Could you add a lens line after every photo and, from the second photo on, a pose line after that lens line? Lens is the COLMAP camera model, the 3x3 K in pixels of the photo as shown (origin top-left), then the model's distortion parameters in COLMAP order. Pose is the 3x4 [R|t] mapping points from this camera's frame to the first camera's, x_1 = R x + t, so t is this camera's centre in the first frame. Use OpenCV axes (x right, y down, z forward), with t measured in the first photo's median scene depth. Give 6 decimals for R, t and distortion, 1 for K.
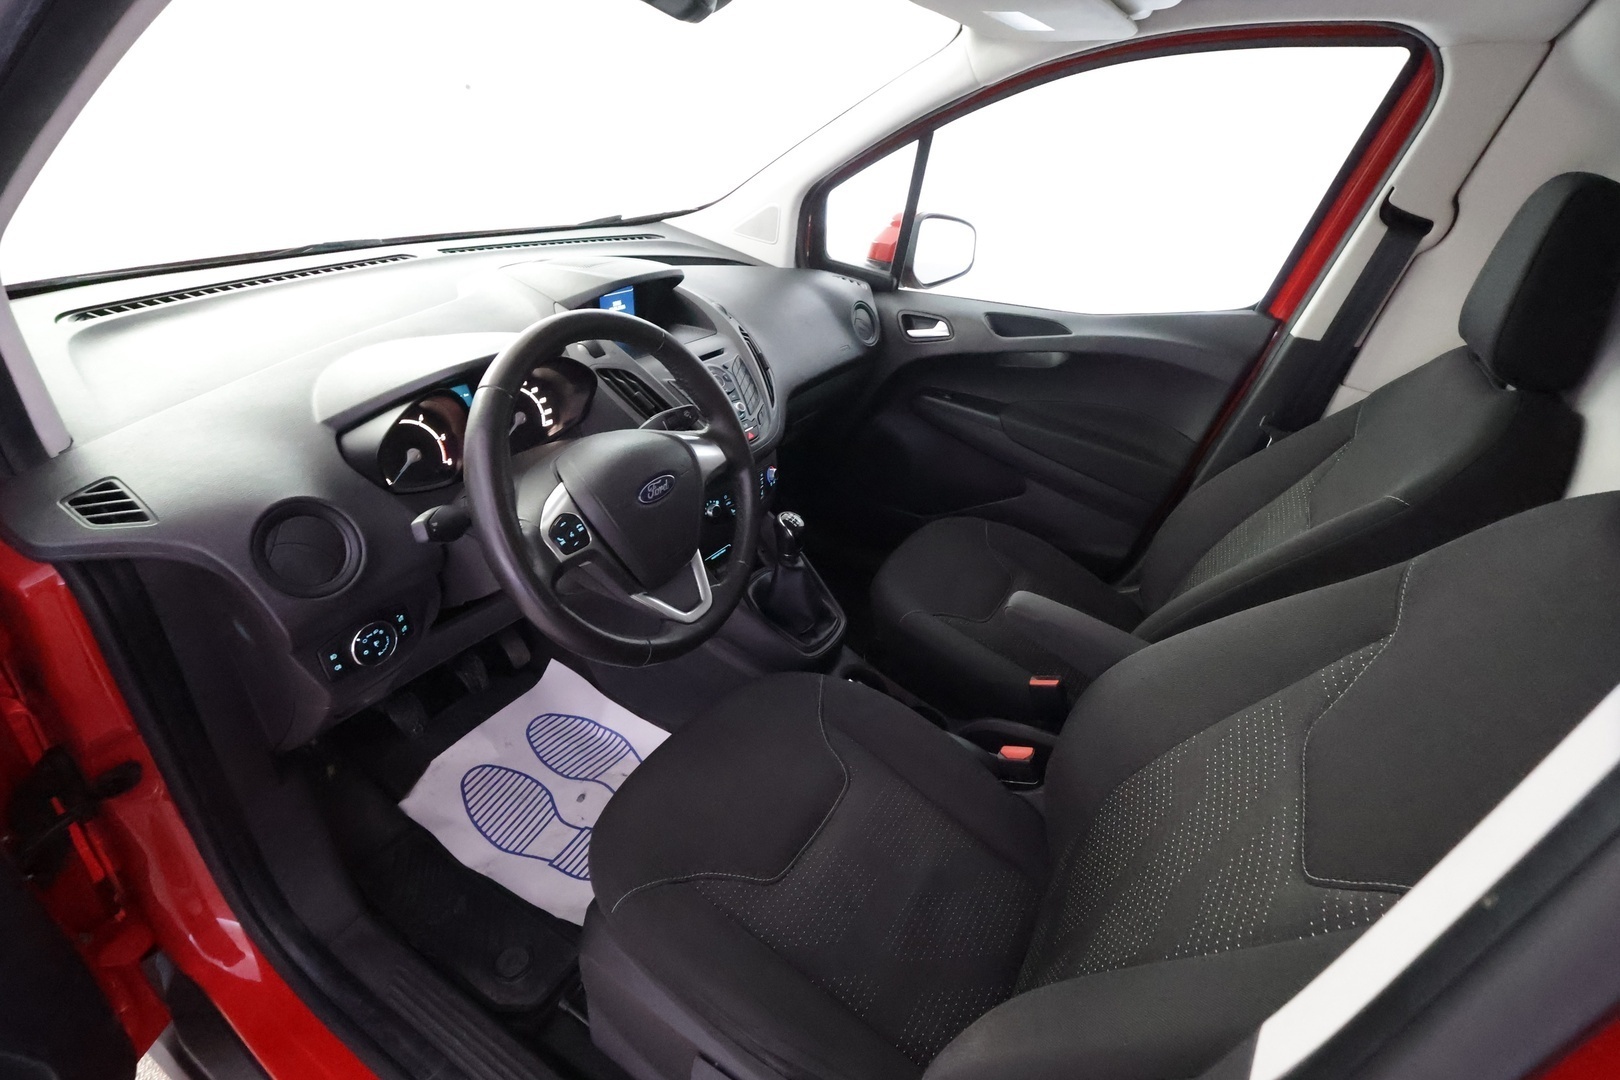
lens RADIAL K [[747.8, 0, 810.0], [0, 747.8, 540.0], [0, 0, 1]] dist [0.002214, 0.000208]
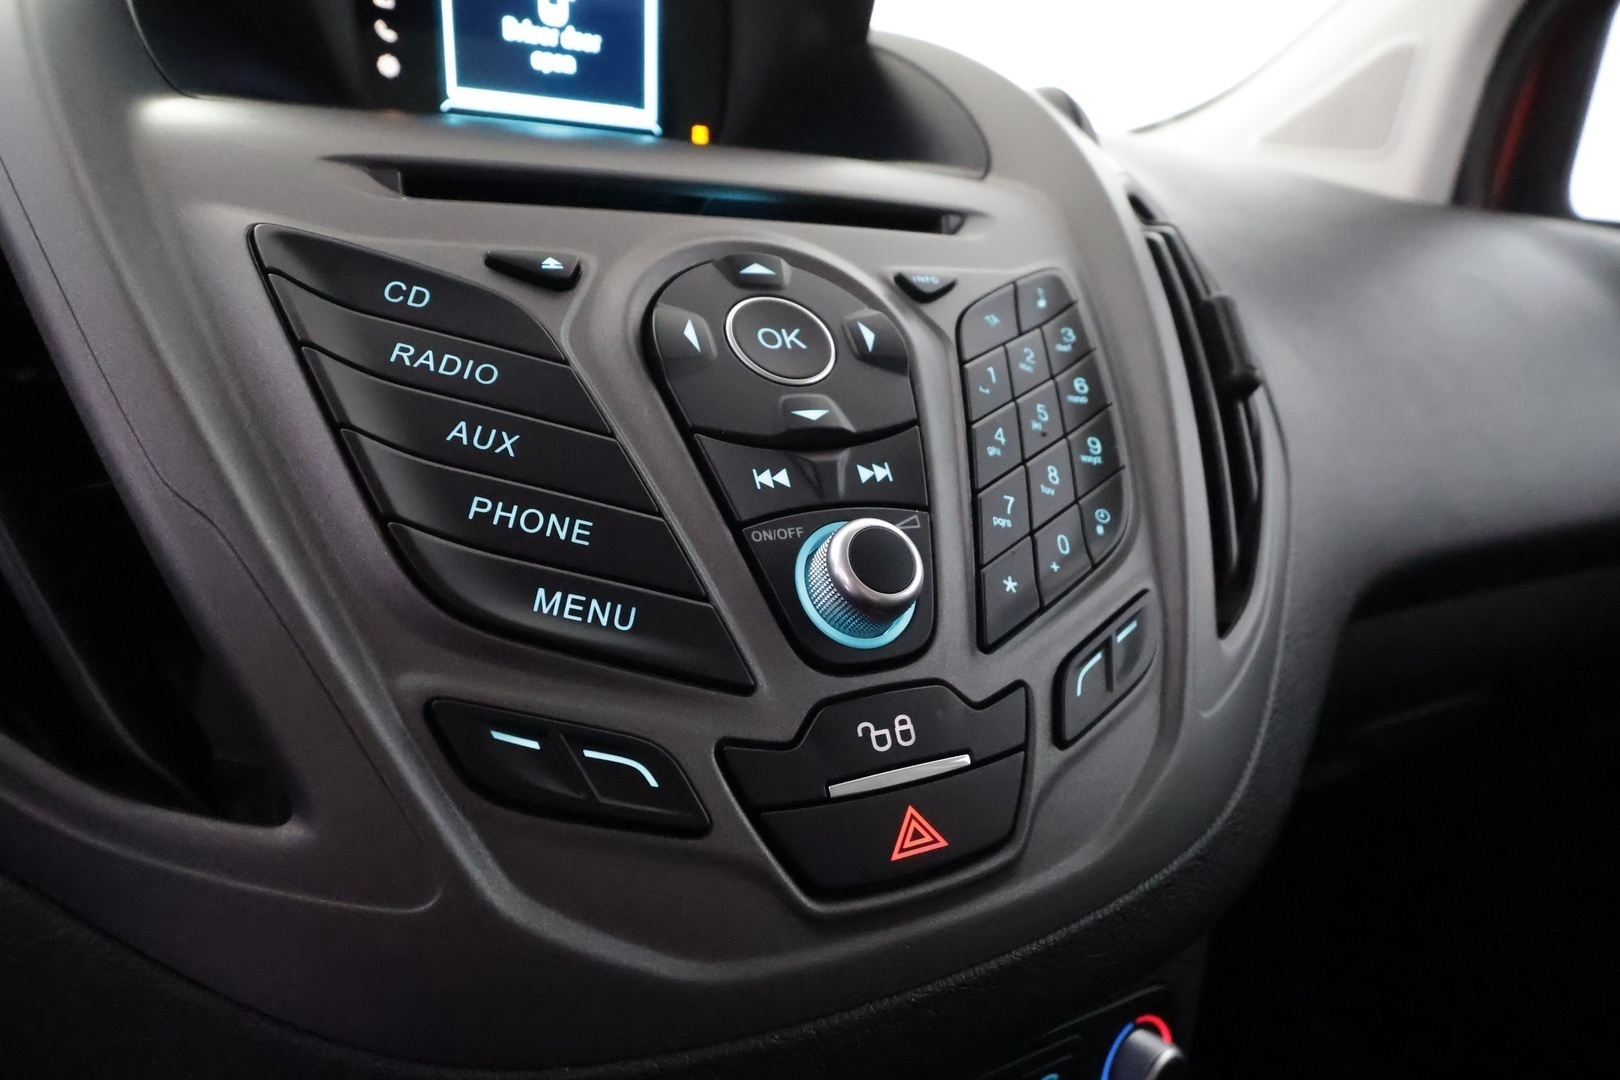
lens RADIAL K [[954.1, 0, 810.0], [0, 954.1, 540.0], [0, 0, 1]] dist [-0.001189, -0.000137]
pose [[0.843785, 0.161041, -0.511950, -0.026535], [-0.278428, 0.946858, -0.161052, -0.141128], [0.458808, 0.278434, 0.843783, 0.796518]]
